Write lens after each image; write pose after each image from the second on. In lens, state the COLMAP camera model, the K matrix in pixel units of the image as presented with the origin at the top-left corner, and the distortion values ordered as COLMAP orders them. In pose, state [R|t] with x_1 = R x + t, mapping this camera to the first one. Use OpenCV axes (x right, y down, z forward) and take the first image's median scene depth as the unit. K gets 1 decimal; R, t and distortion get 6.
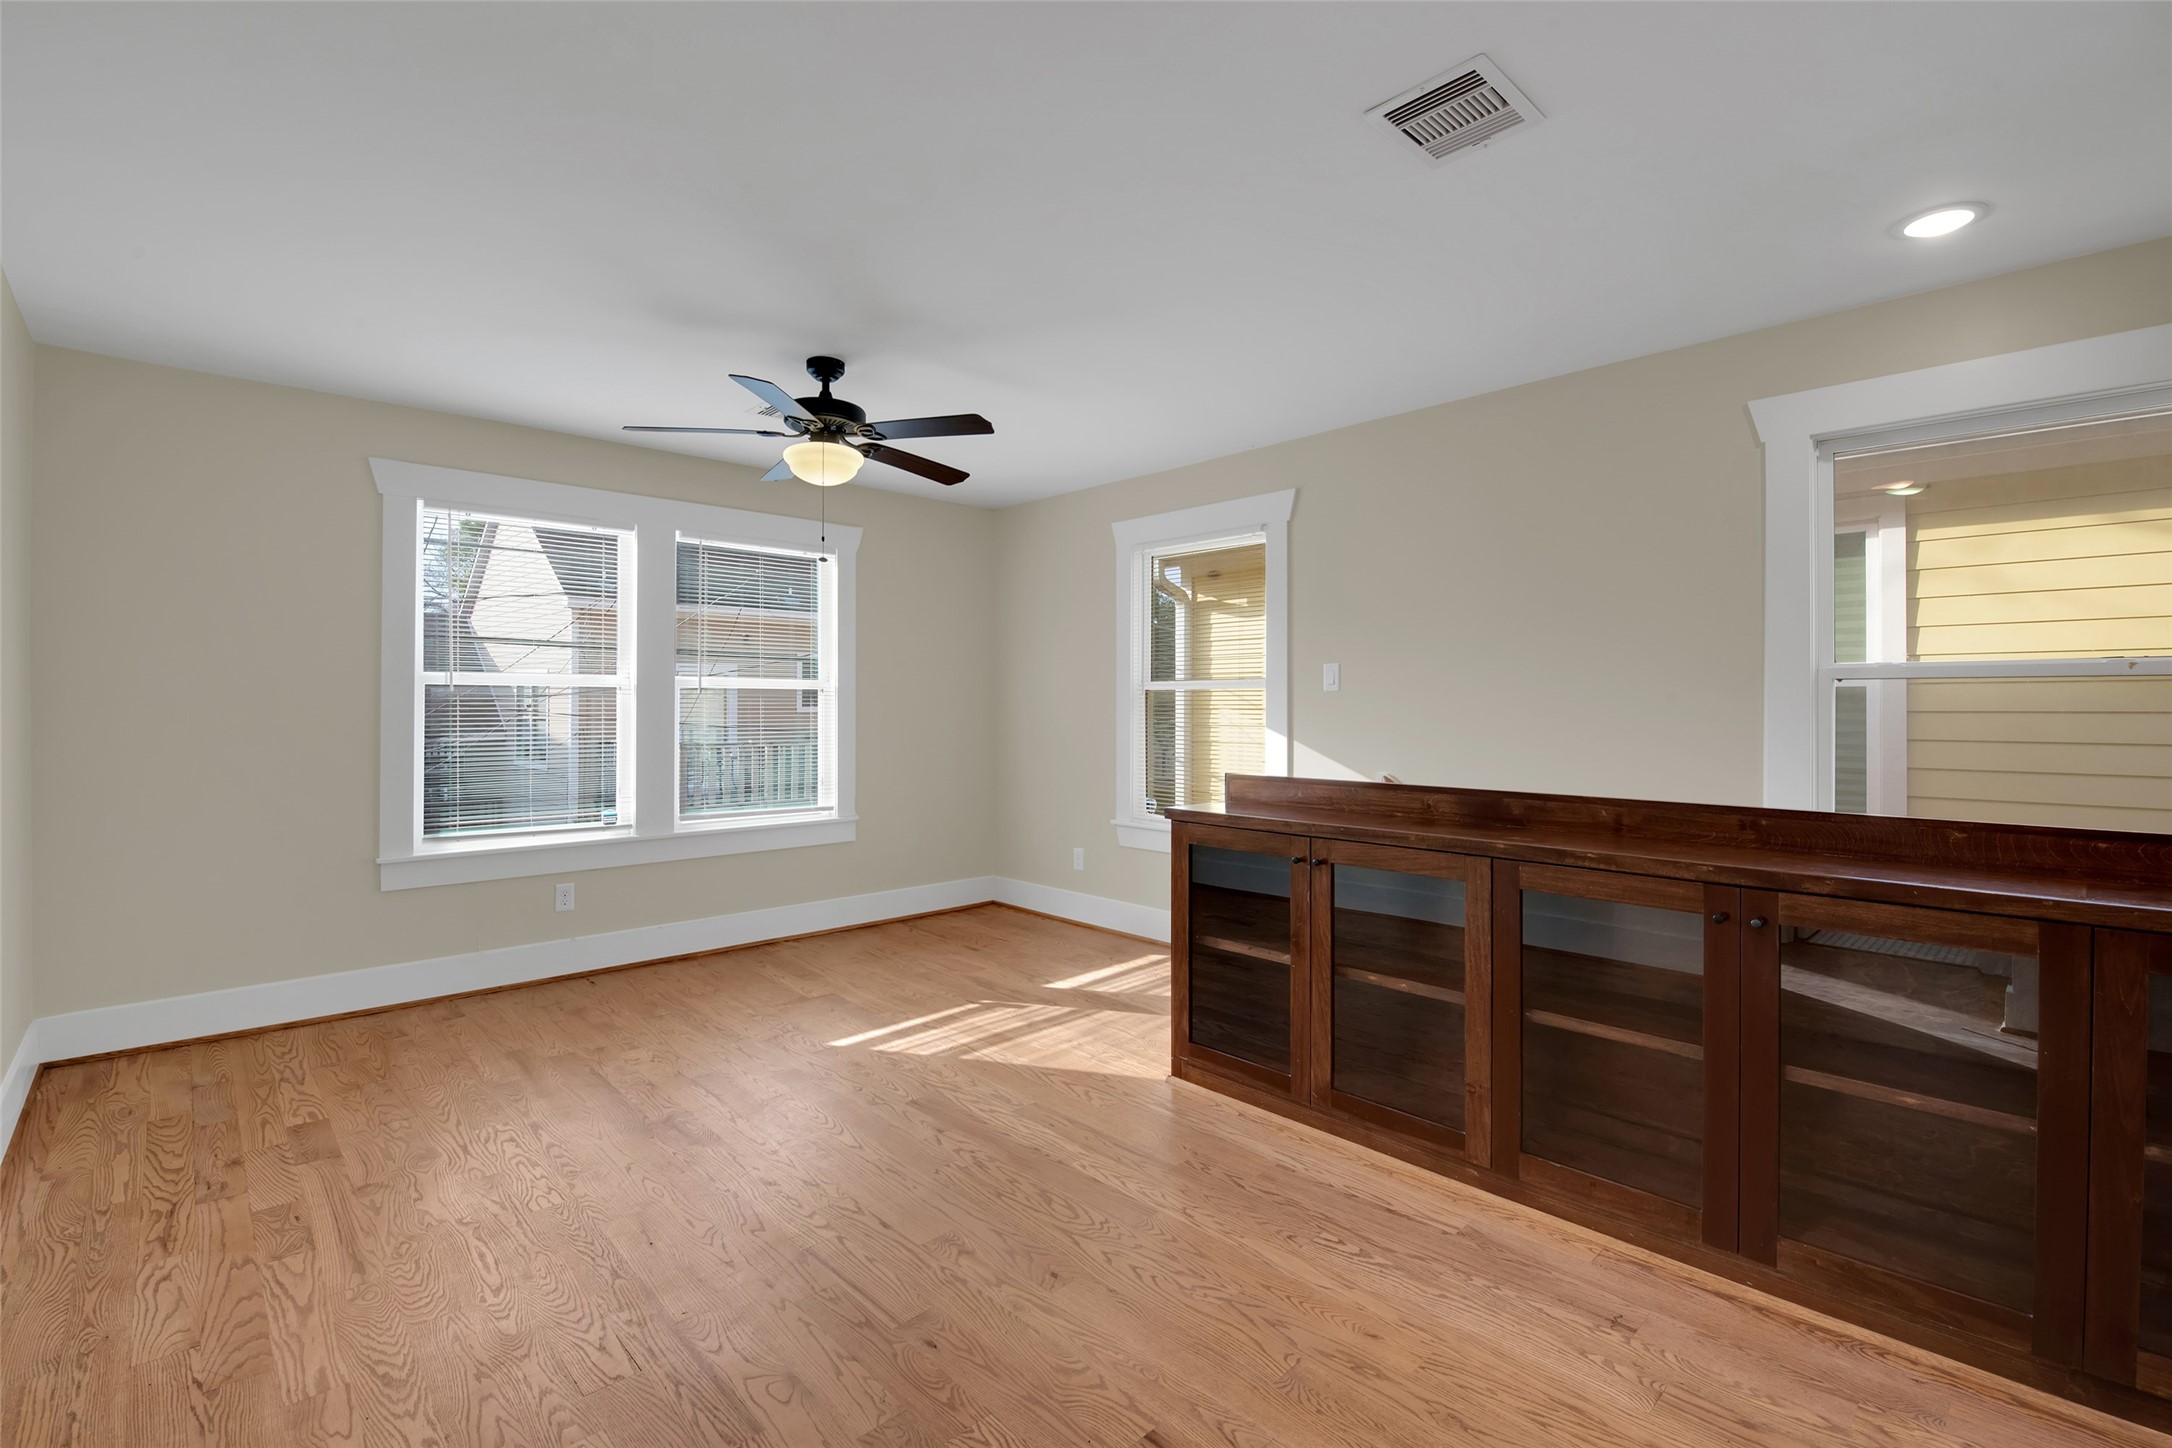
lens RADIAL K [[943.2, 0, 1084.8], [0, 943.2, 704.2], [0, 0, 1]] dist [0.000447, -0.009088]
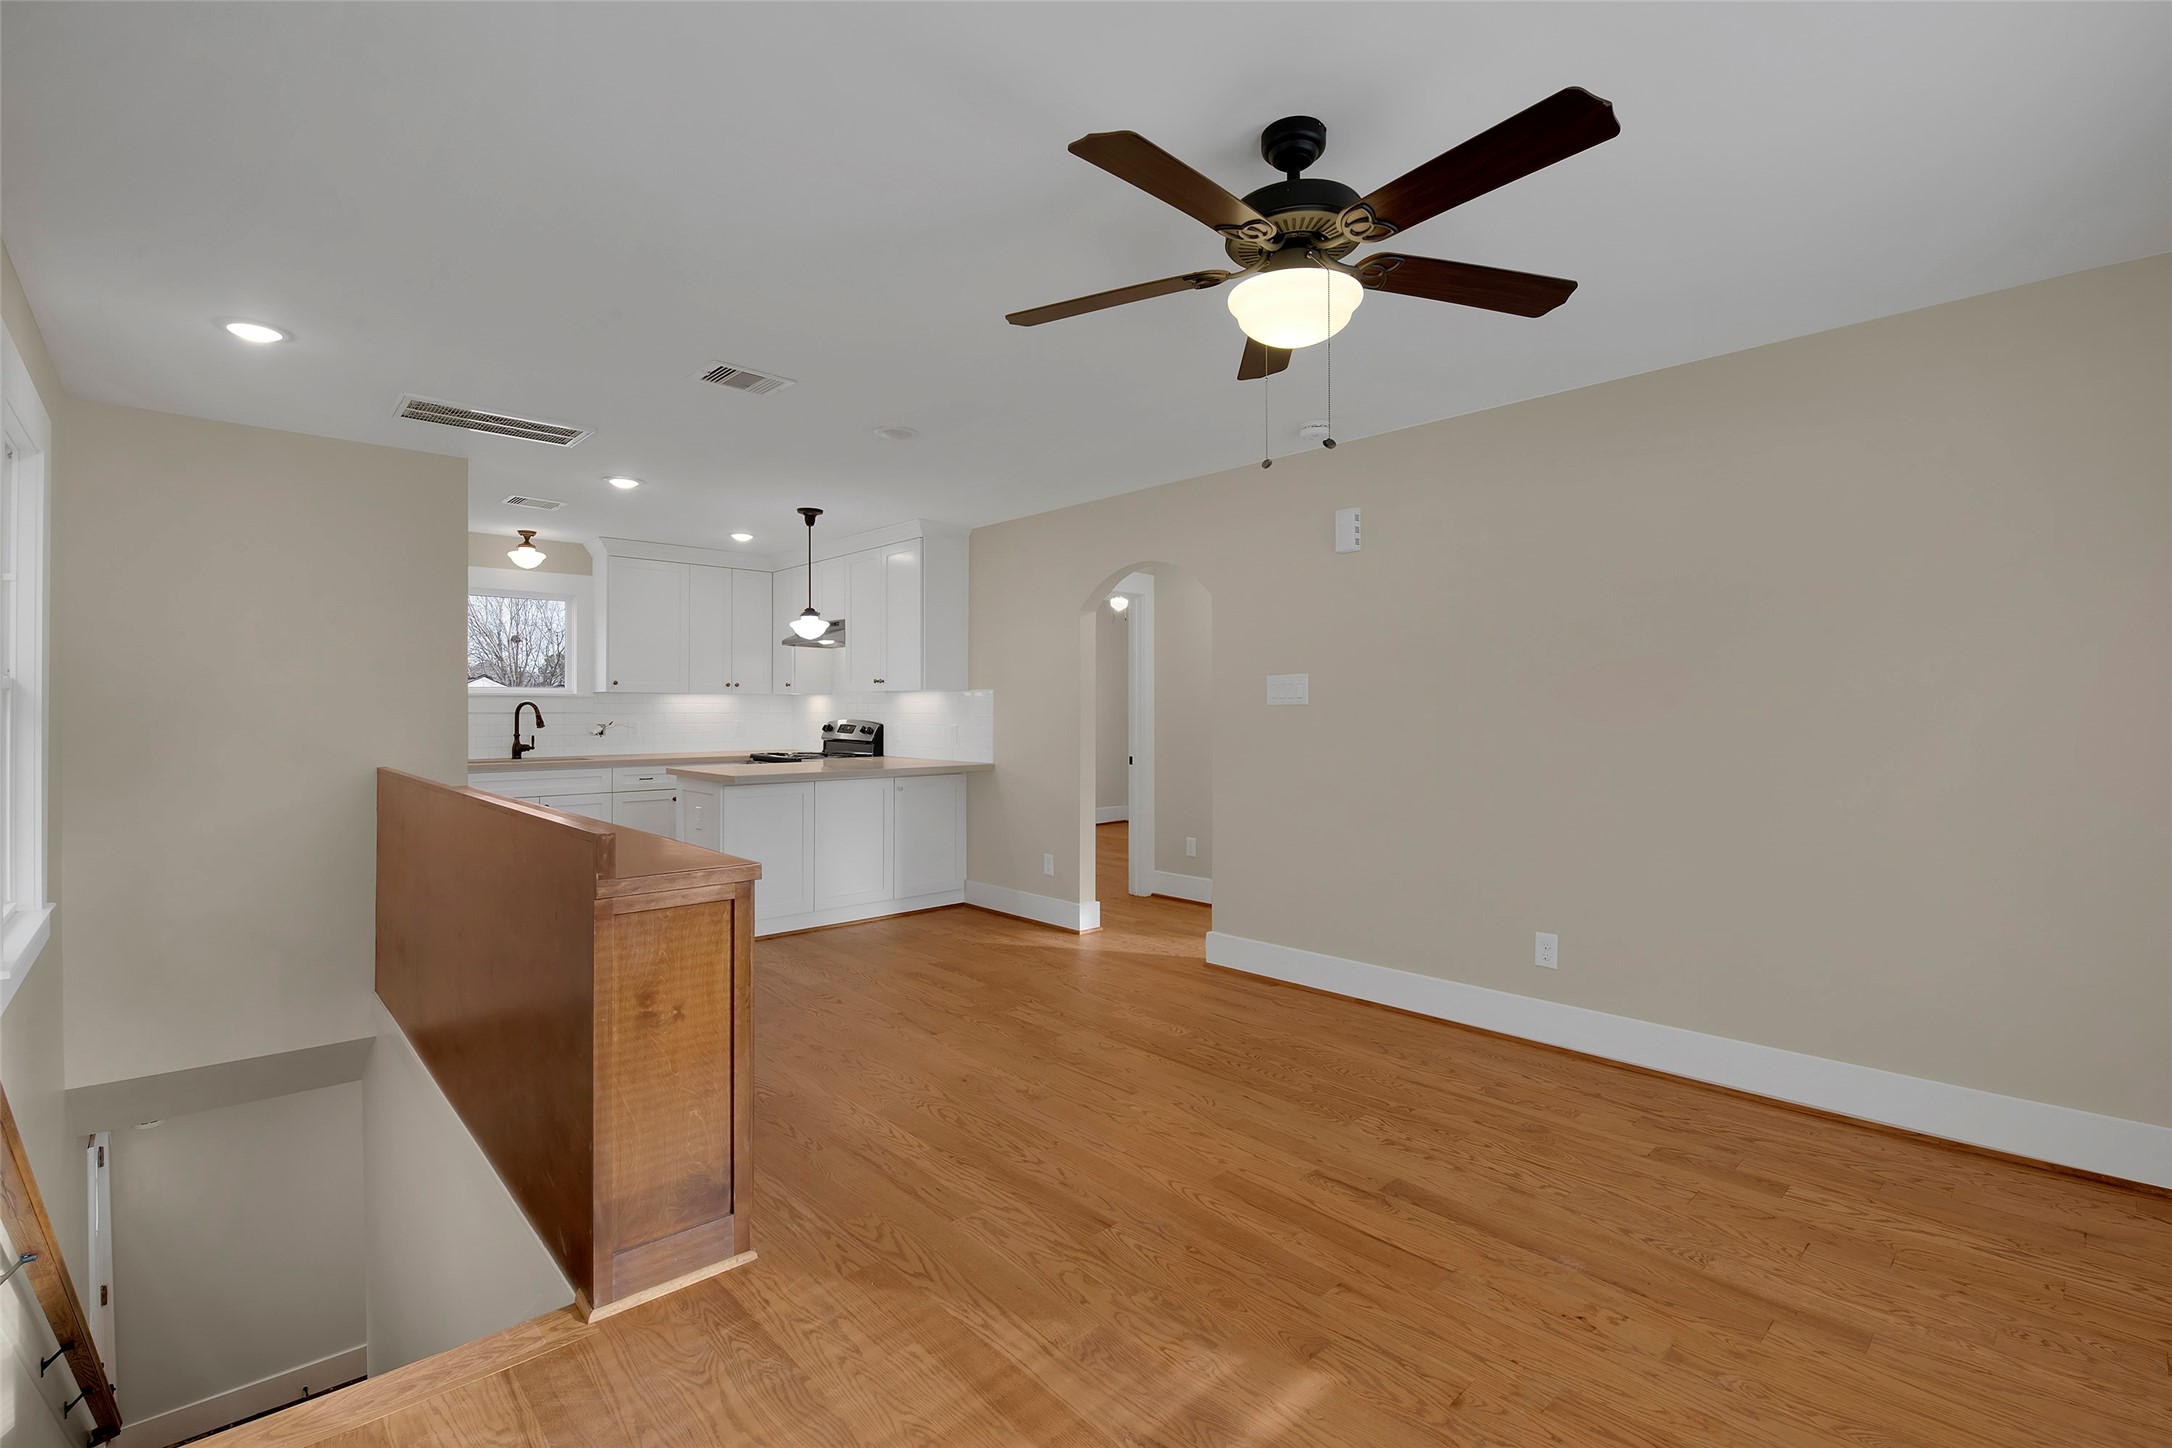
lens RADIAL K [[943.2, 0, 1084.8], [0, 943.2, 704.2], [0, 0, 1]] dist [0.000447, -0.009088]
pose [[-0.999979, -0.001123, 0.006308, -0.217084], [-0.001163, 0.999978, -0.006465, -0.005529], [-0.006301, -0.006472, -0.999959, 2.309700]]
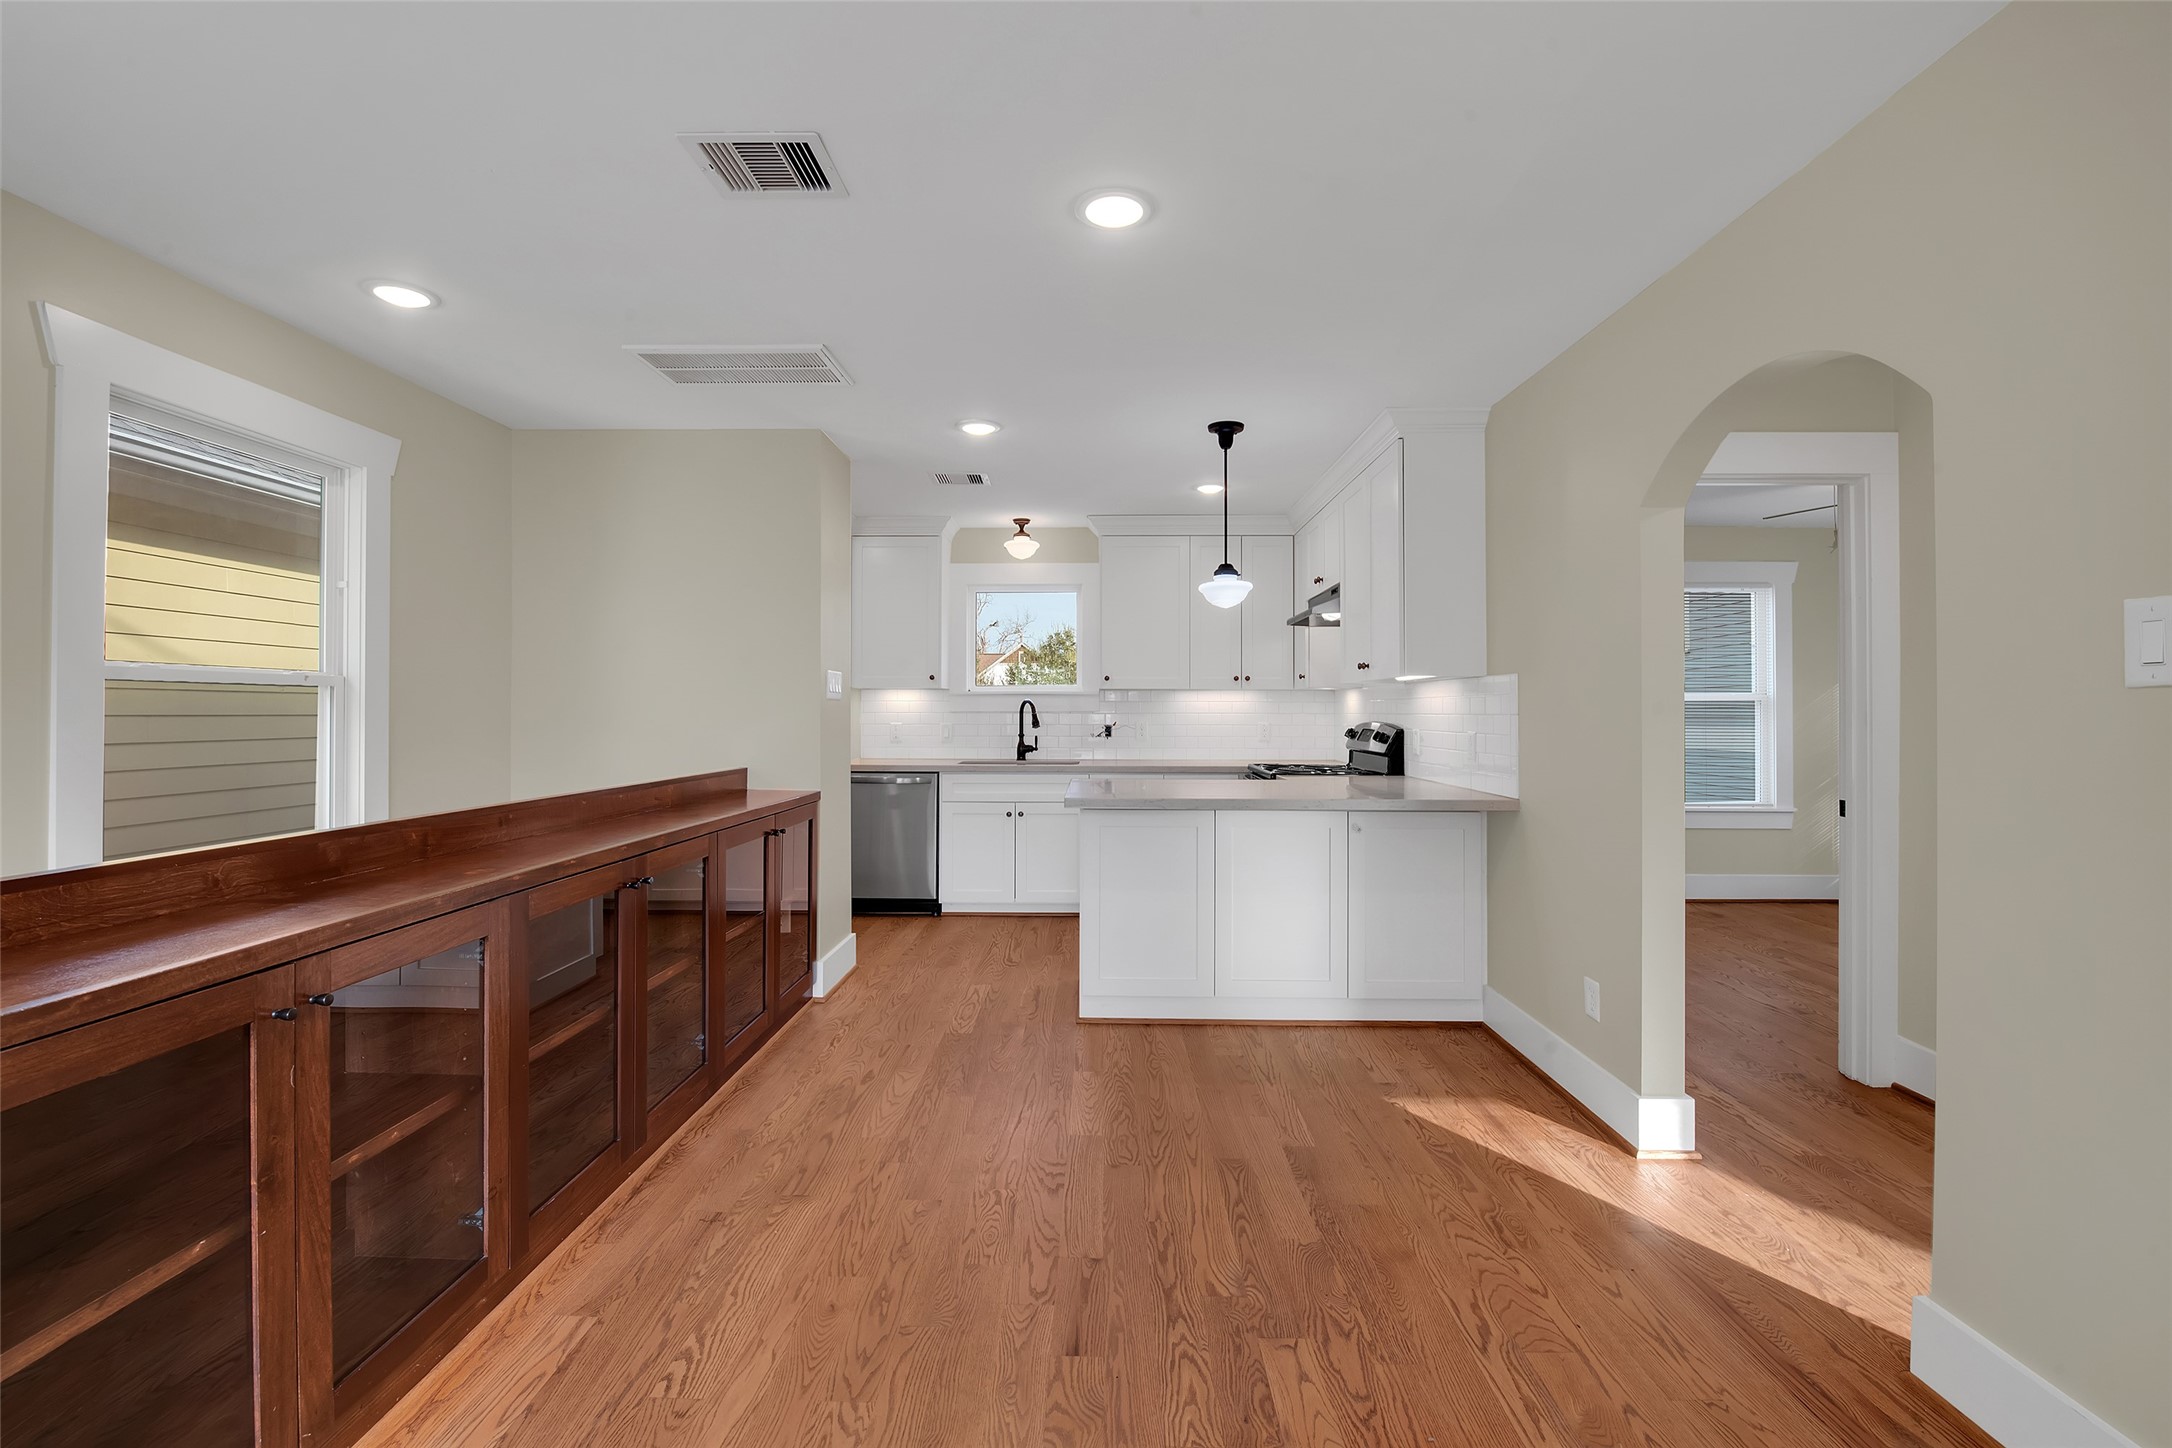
lens RADIAL K [[934.0, 0, 1087.2], [0, 934.0, 698.6], [0, 0, 1]] dist [-0.027321, -0.000248]
pose [[-0.704516, 0.006854, 0.709655, -0.520174], [-0.002672, 0.999921, -0.012309, -0.000860], [-0.709683, -0.010568, -0.704442, 1.254294]]
